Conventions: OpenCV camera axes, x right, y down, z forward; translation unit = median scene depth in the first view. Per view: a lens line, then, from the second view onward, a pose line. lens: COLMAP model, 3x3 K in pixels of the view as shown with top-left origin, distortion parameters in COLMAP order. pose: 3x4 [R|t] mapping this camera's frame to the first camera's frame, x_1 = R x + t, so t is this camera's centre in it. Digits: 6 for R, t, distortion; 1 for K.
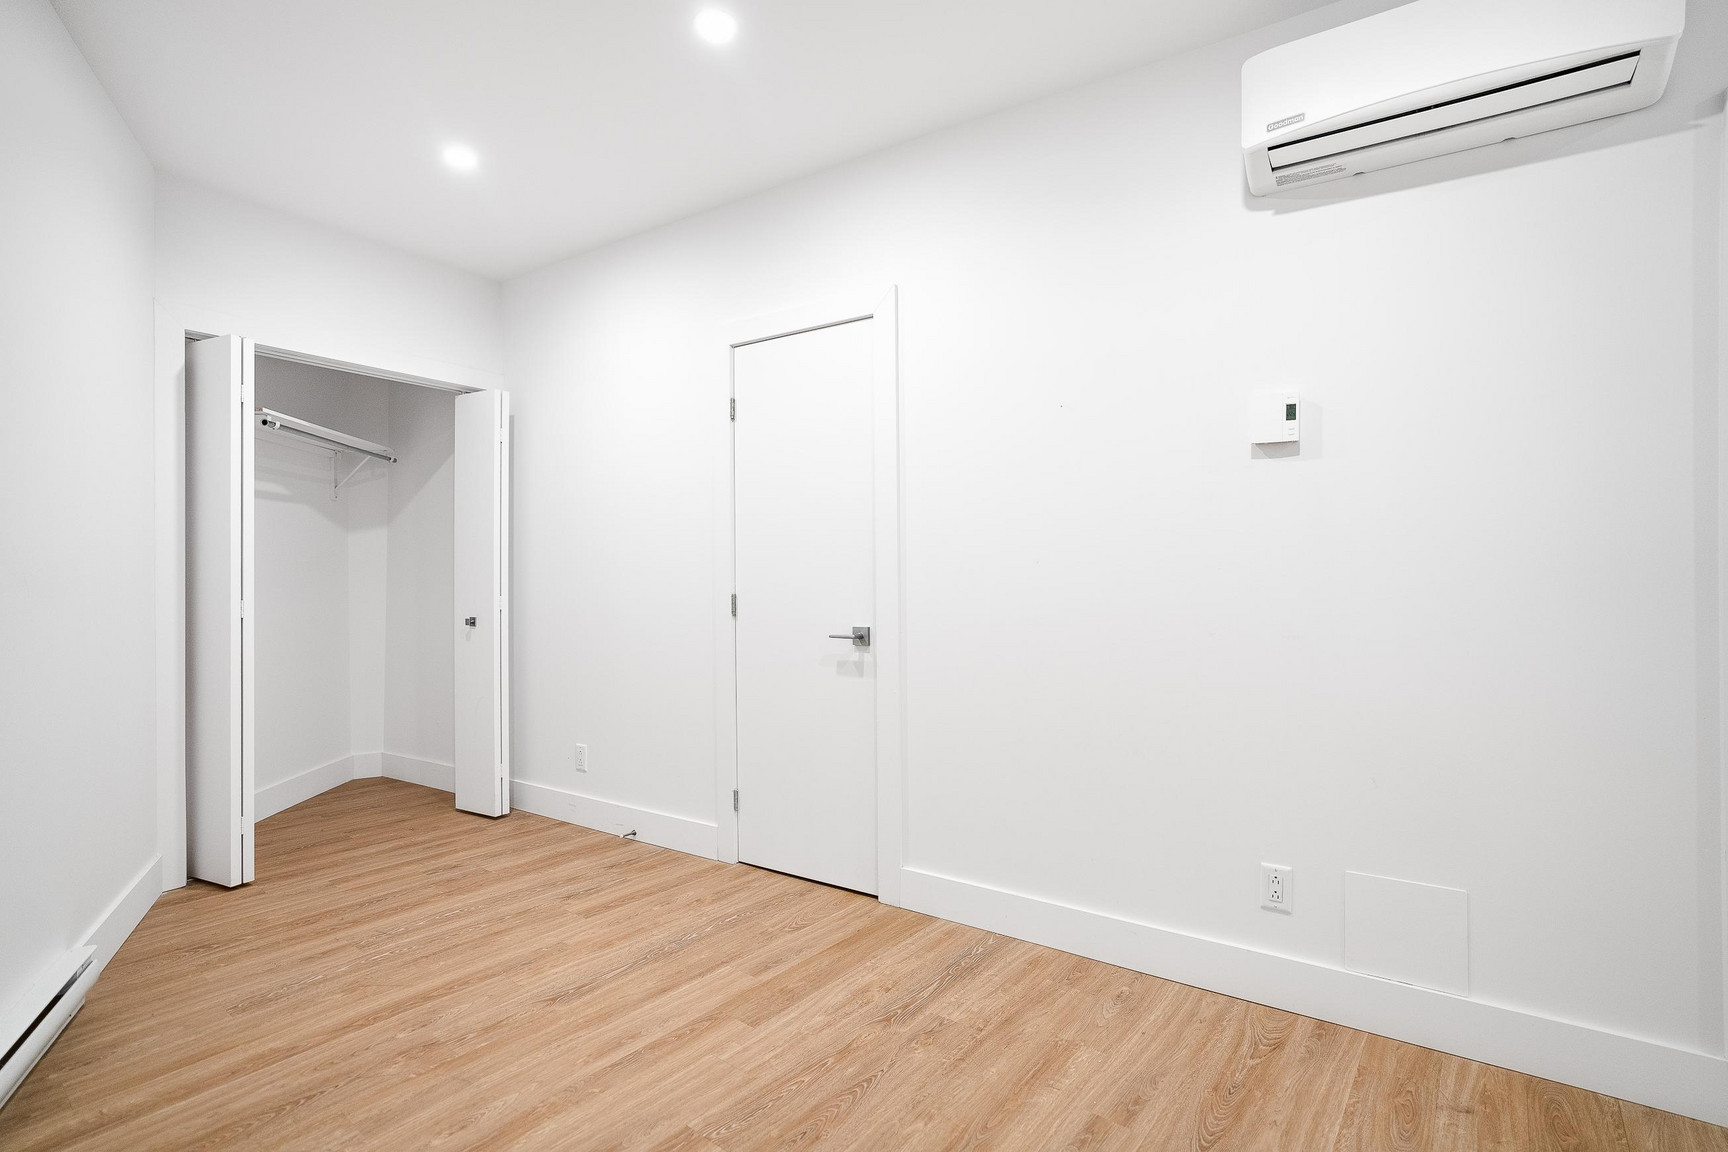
lens RADIAL K [[805.7, 0, 872.1], [0, 805.7, 577.2], [0, 0, 1]] dist [-0.042077, 0.028663]
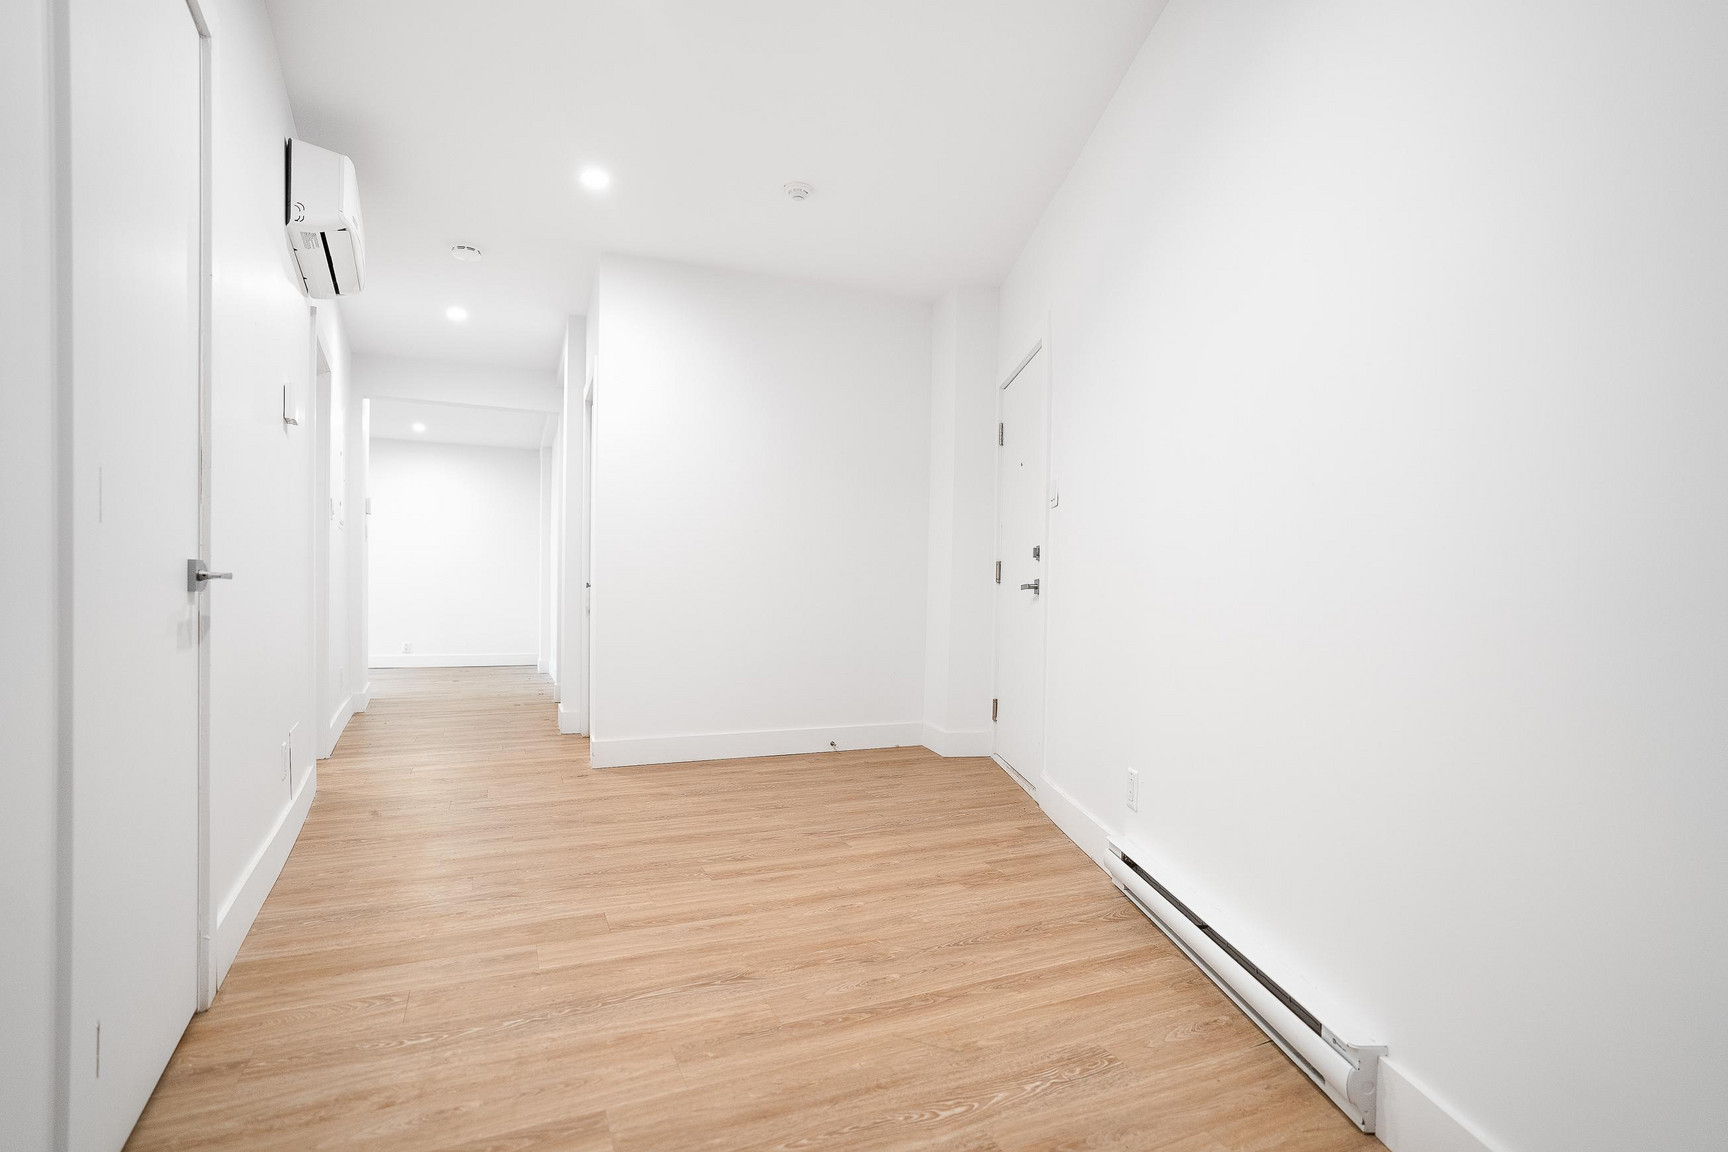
lens RADIAL K [[805.7, 0, 872.1], [0, 805.7, 577.2], [0, 0, 1]] dist [-0.042077, 0.028663]
pose [[-0.887877, 0.003795, 0.460065, -0.923533], [-0.009551, 0.999598, -0.026678, 0.123358], [-0.459982, -0.028081, -0.887484, 1.711828]]
